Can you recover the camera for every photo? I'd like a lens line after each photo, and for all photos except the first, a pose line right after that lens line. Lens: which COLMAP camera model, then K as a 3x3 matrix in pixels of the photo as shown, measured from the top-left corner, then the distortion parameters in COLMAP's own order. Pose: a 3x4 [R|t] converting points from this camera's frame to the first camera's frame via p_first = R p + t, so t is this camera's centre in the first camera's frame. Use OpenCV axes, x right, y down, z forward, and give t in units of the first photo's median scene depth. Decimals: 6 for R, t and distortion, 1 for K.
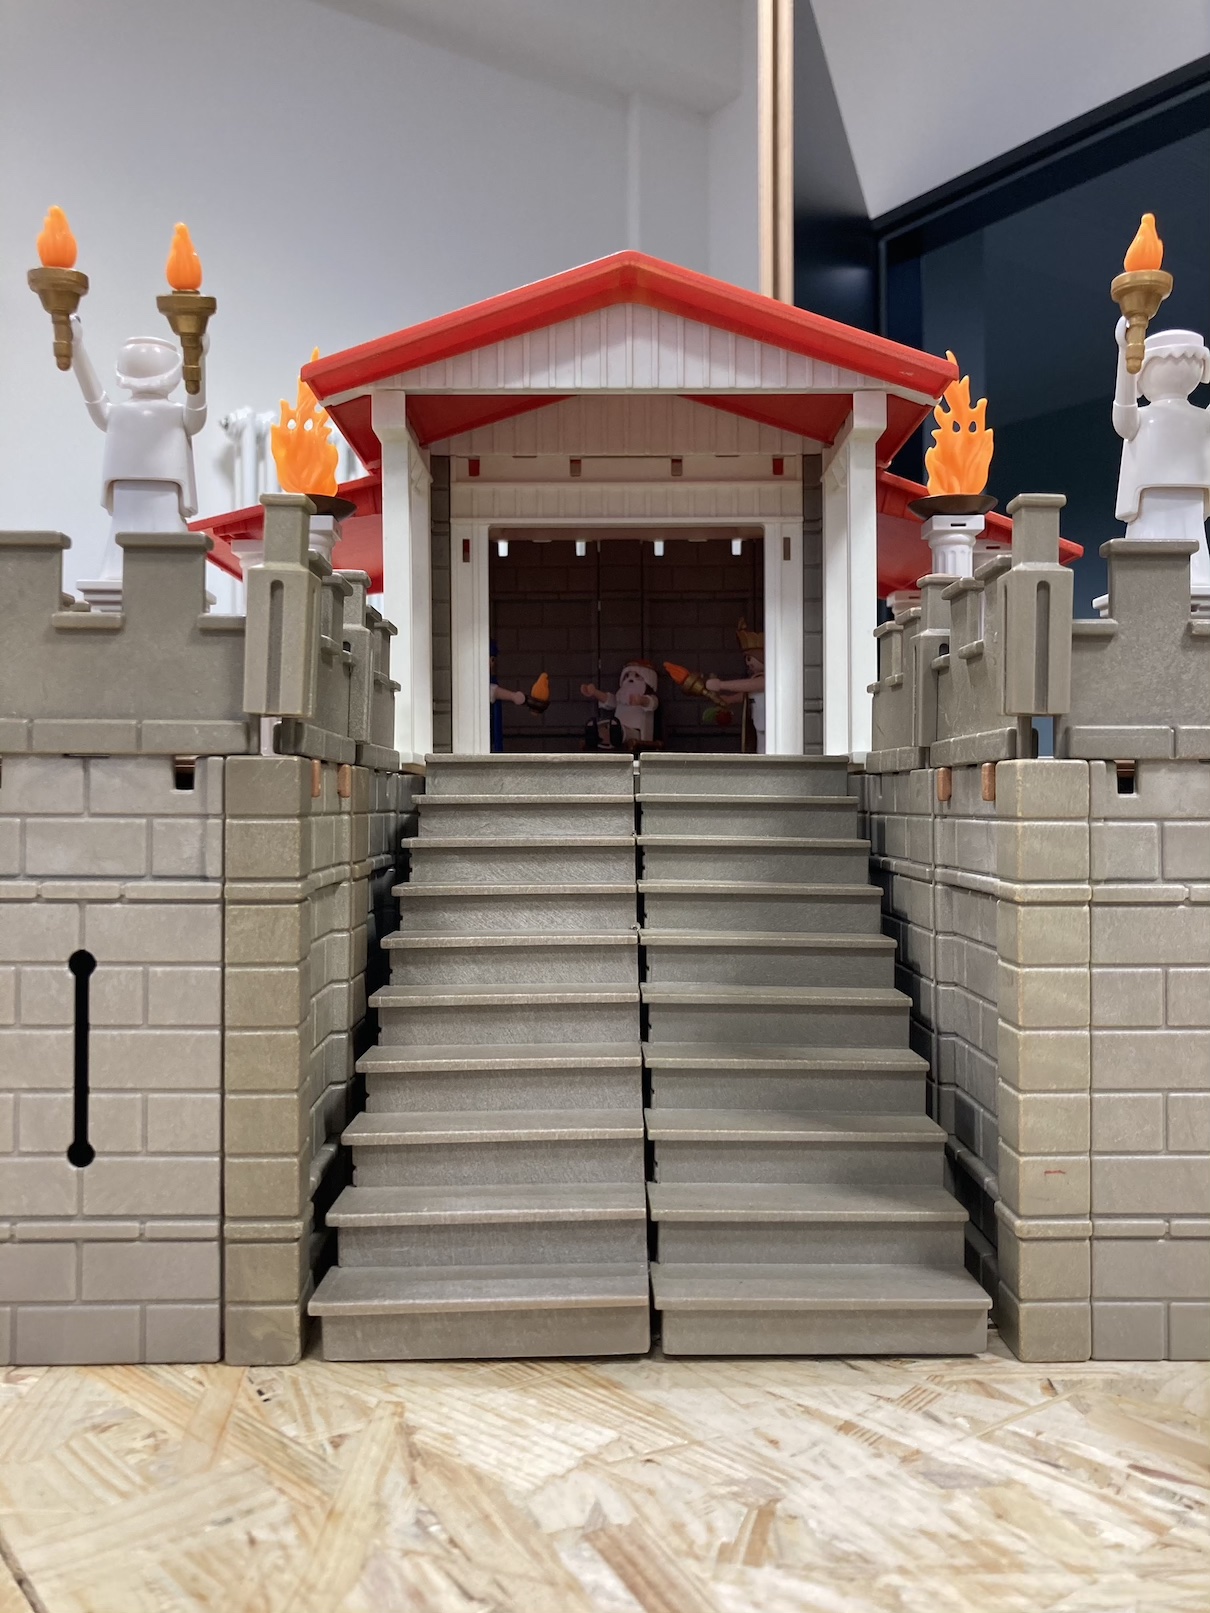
lens RADIAL K [[1324.0, 0, 622.7], [0, 1324.0, 809.1], [0, 0, 1]] dist [0.042232, -0.059777]
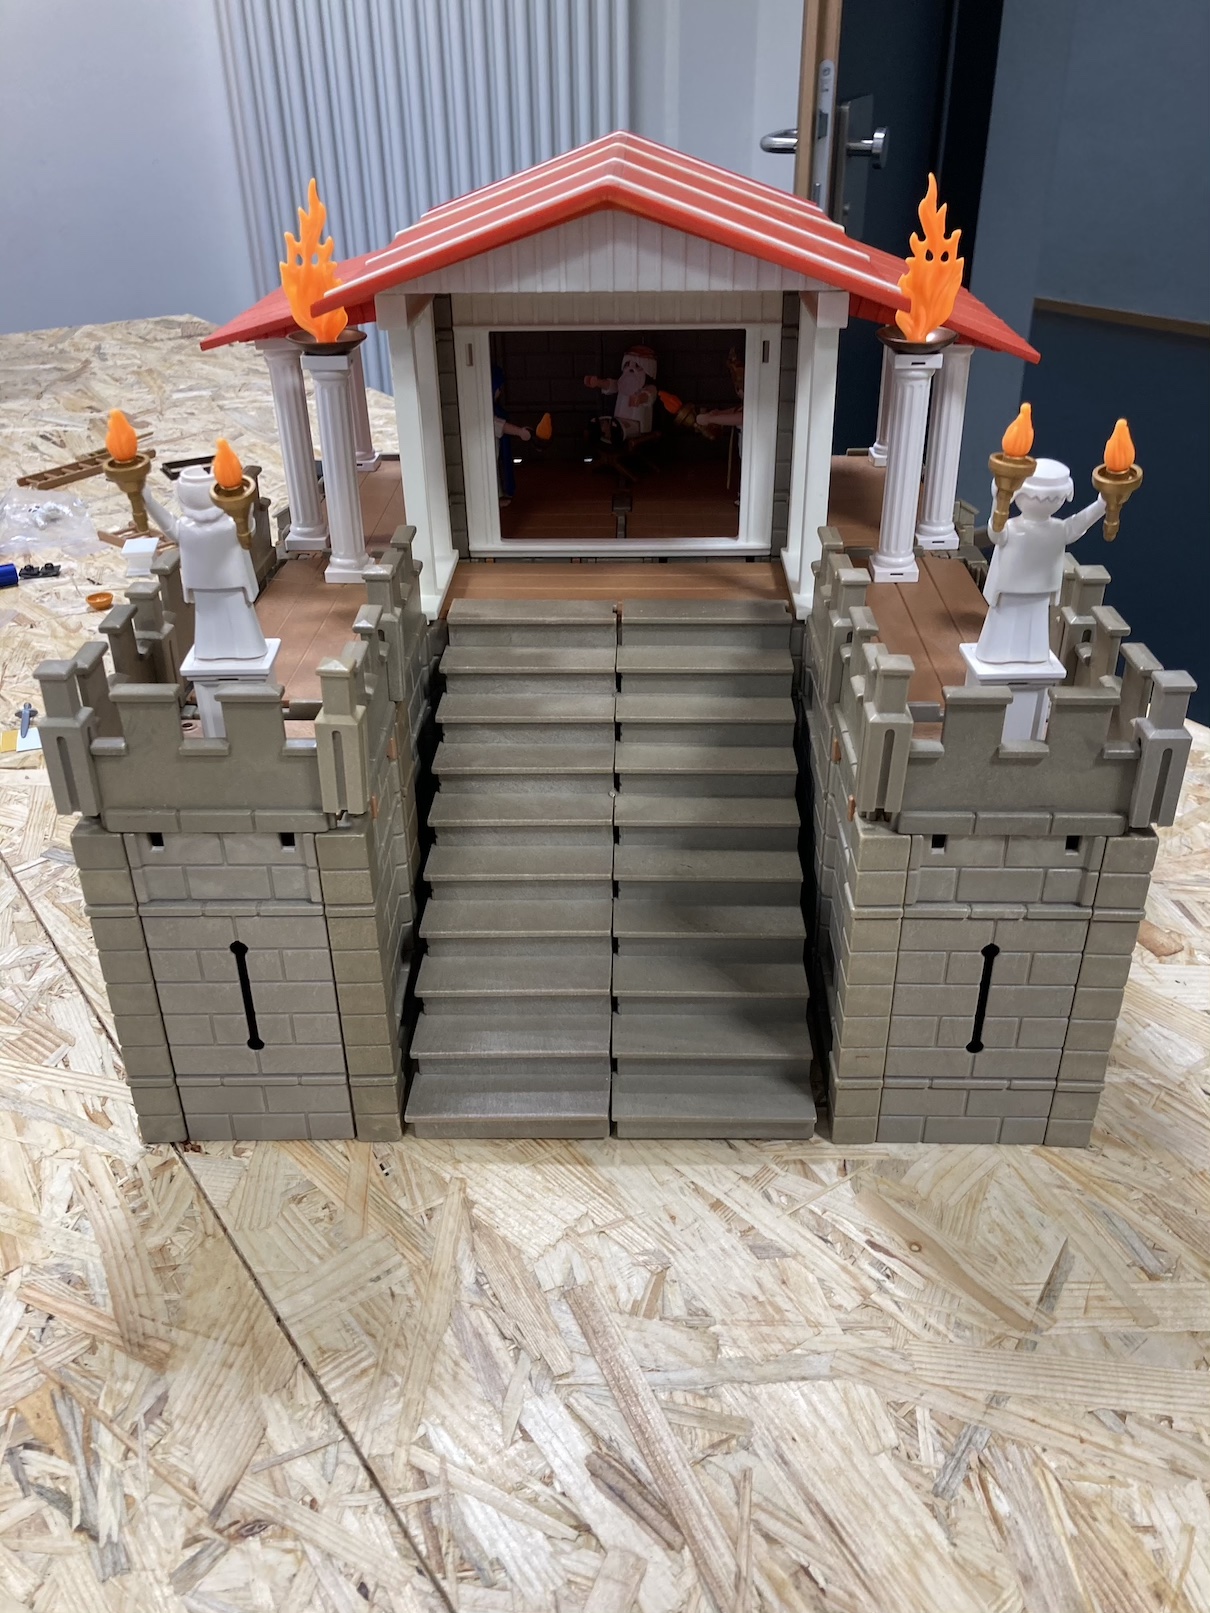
lens RADIAL K [[1333.6, 0, 623.3], [0, 1333.6, 799.9], [0, 0, 1]] dist [0.017615, -0.073643]
pose [[0.999533, 0.011926, -0.028128, 0.085275], [0.004013, 0.861446, 0.507834, -0.865244], [0.030287, -0.507710, 0.860996, -0.244357]]
